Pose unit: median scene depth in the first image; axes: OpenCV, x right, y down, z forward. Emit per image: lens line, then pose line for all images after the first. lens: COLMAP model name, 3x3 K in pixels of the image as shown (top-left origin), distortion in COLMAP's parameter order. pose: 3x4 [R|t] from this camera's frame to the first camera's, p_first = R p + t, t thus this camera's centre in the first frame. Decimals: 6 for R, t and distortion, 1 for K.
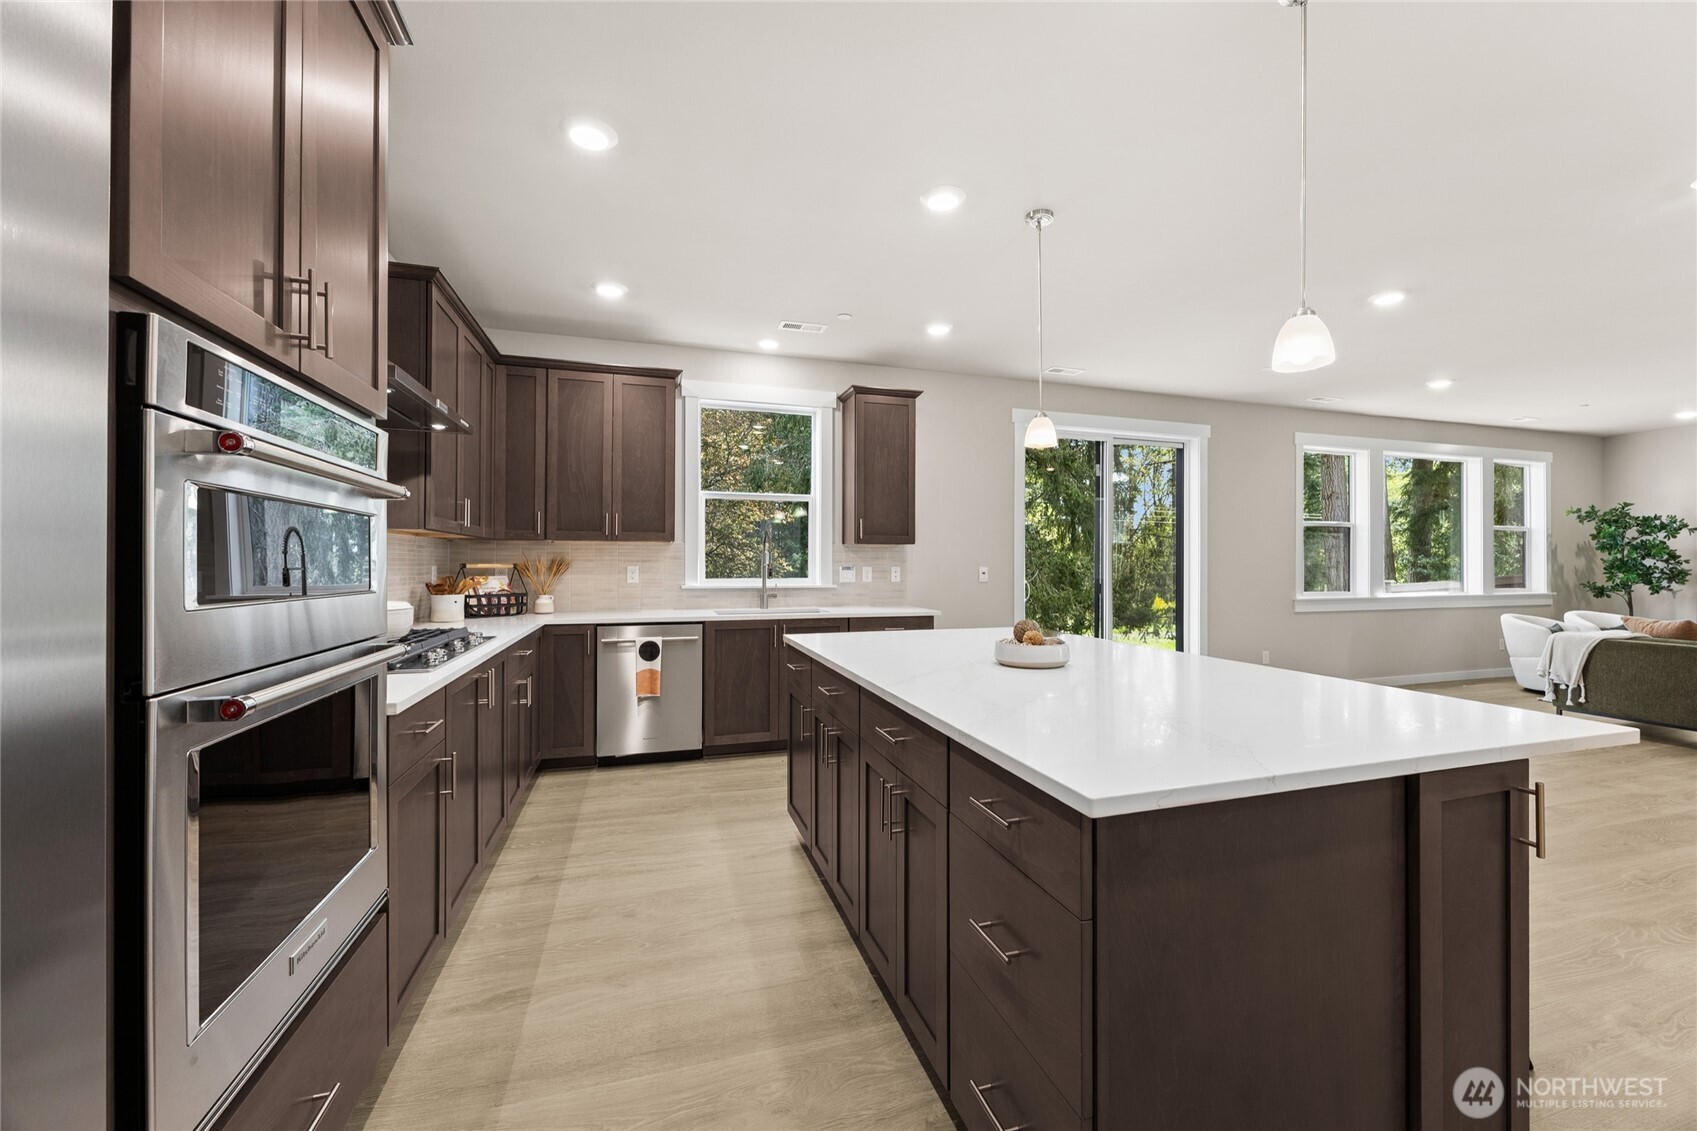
lens RADIAL K [[630.8, 0, 855.1], [0, 630.8, 562.3], [0, 0, 1]] dist [-0.000366, 0.000016]
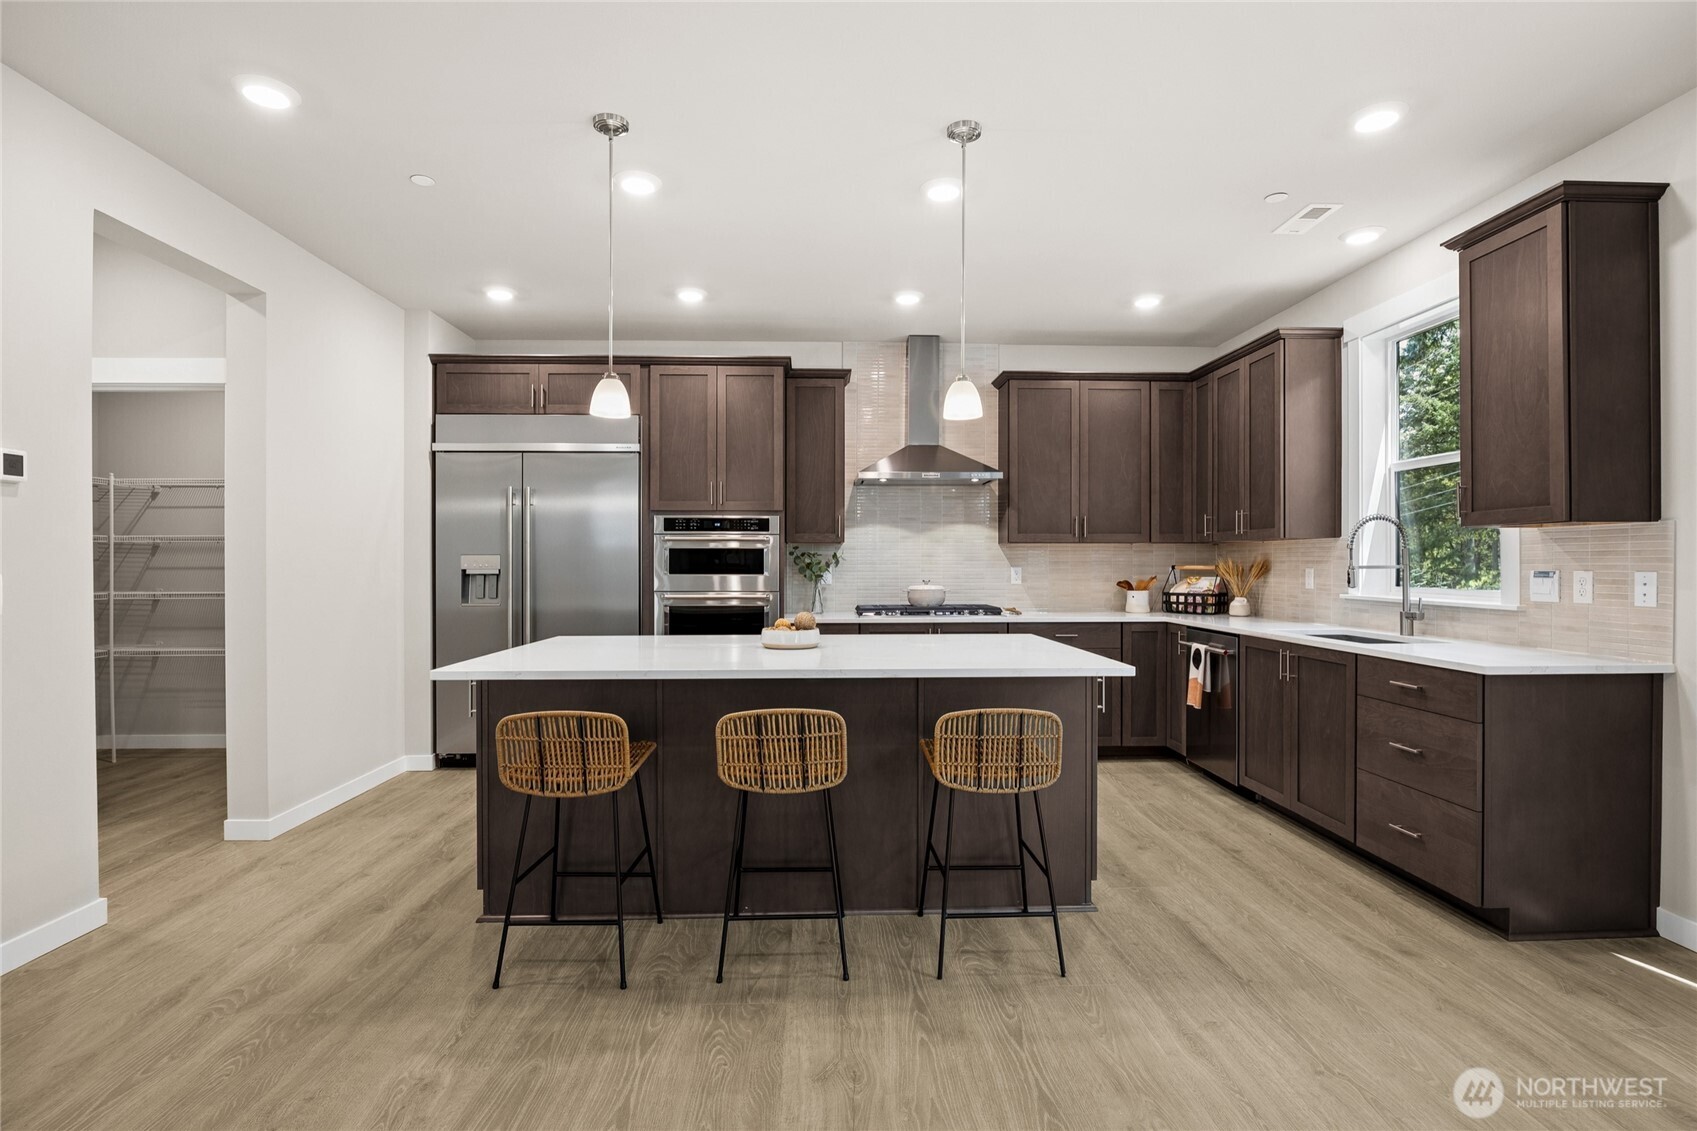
lens RADIAL K [[809.3, 0, 866.2], [0, 809.3, 565.1], [0, 0, 1]] dist [-0.011965, 0.001074]
pose [[-0.201295, -0.000188, -0.979531, 0.828874], [0.001331, 0.999999, -0.000466, 0.001790], [0.979530, -0.001398, -0.201295, 0.672086]]
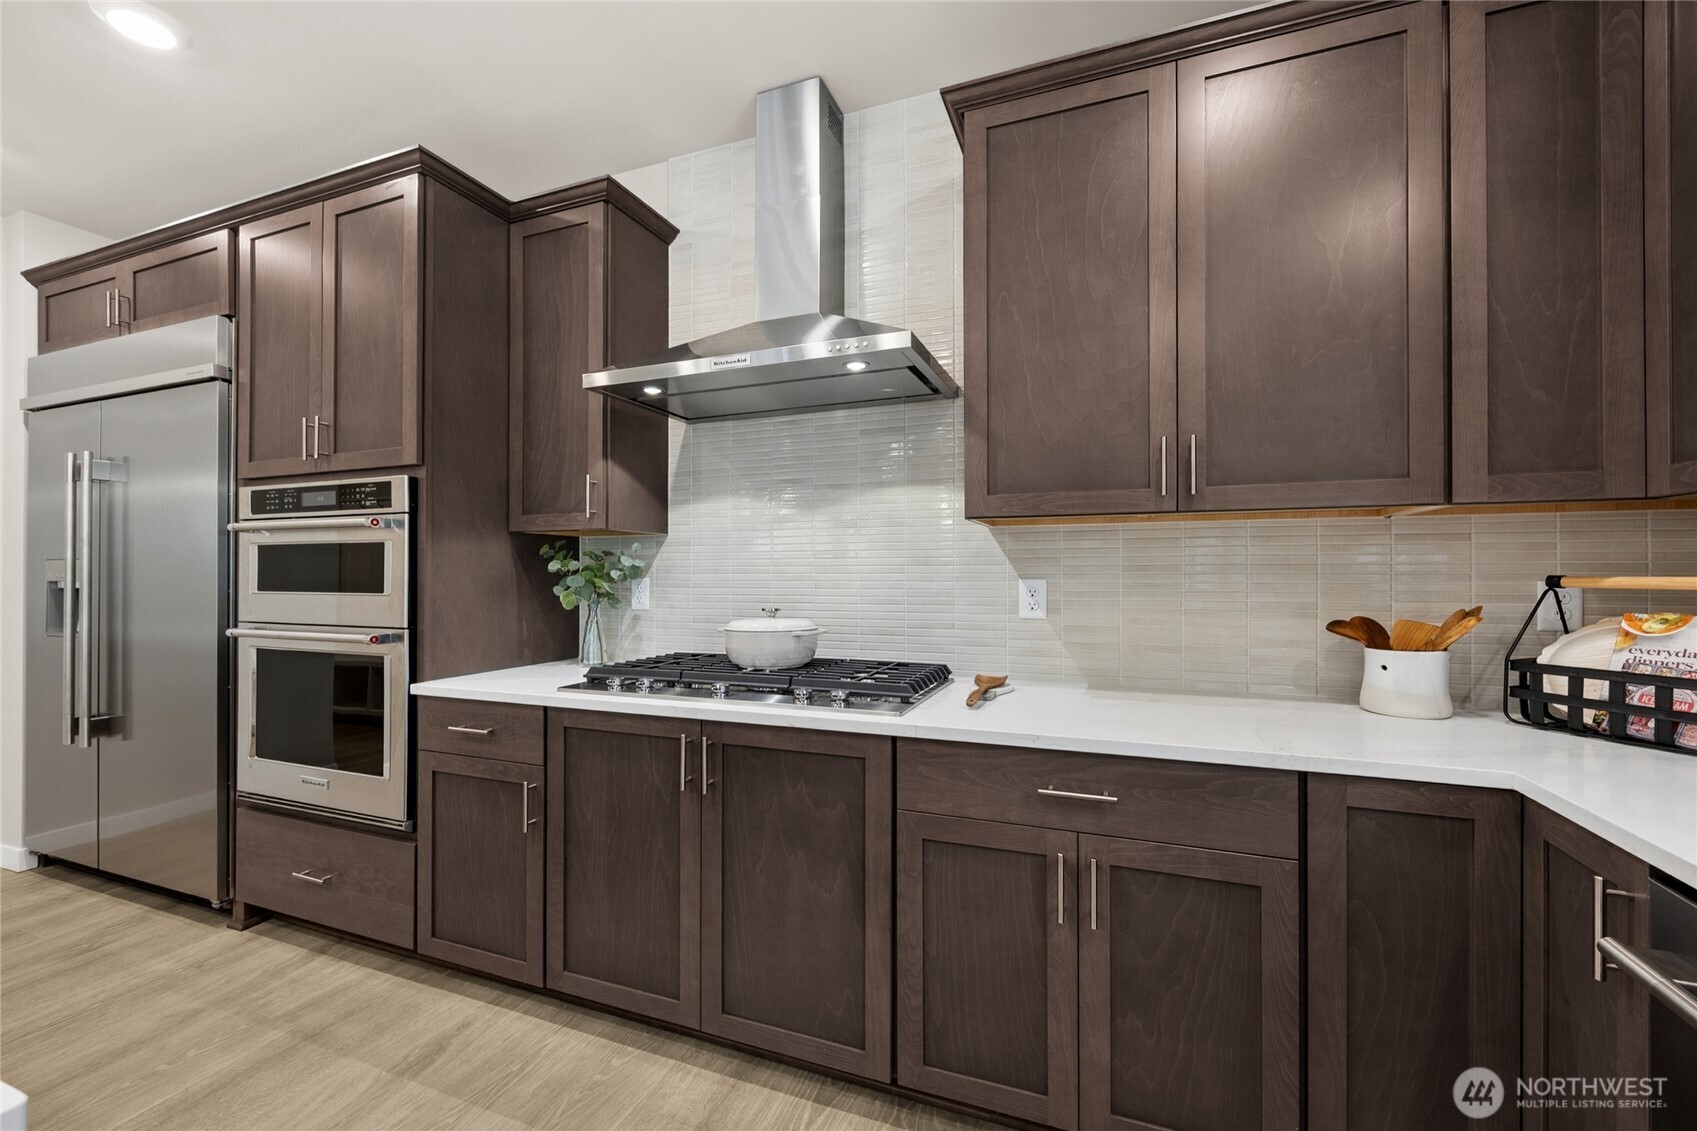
lens RADIAL K [[649.7, 0, 818.5], [0, 649.7, 569.4], [0, 0, 1]] dist [0.017492, -0.000093]
pose [[-0.621144, 0.000468, -0.783696, -0.065629], [0.002644, 0.999995, -0.001499, -0.001574], [0.783692, -0.003003, -0.621142, 0.813993]]
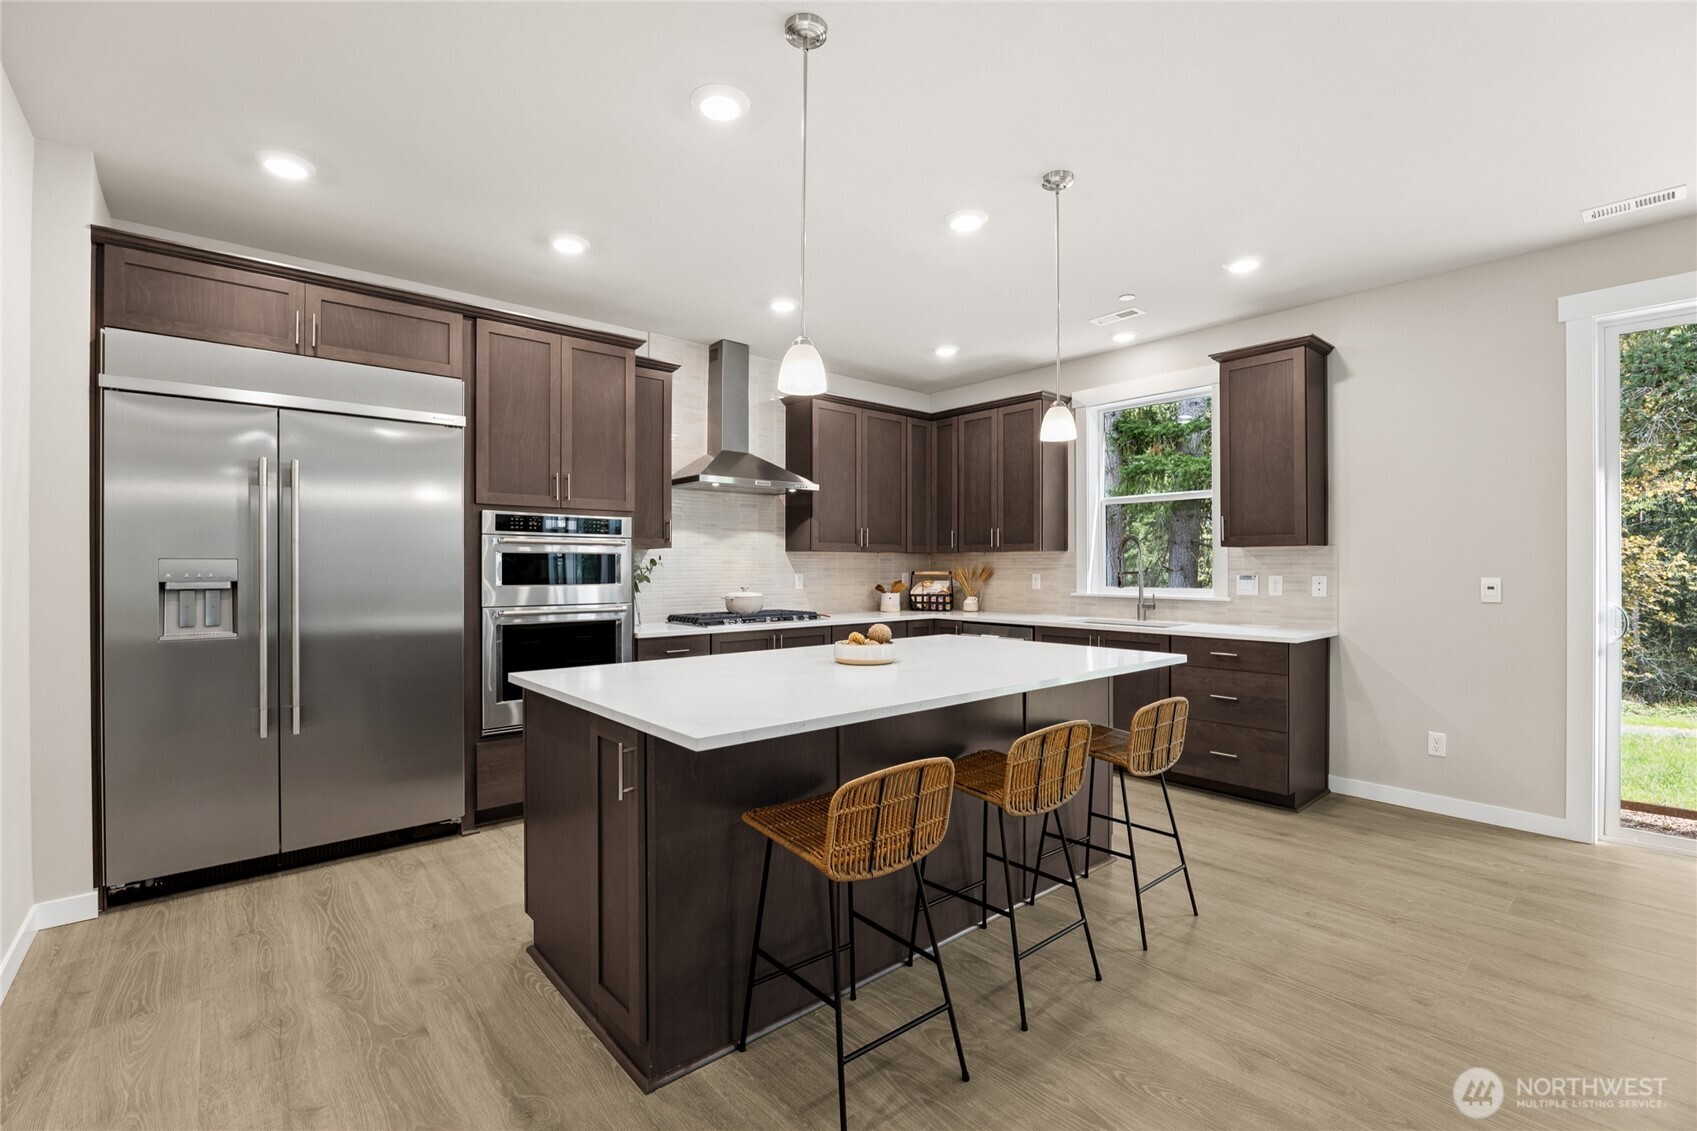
lens RADIAL K [[727.2, 0, 850.7], [0, 727.2, 567.9], [0, 0, 1]] dist [-0.008932, 0.000005]
pose [[0.438196, -0.001633, -0.898878, 0.671616], [0.002566, 0.999997, -0.000565, -0.004085], [0.898876, -0.002058, 0.438198, 0.165109]]
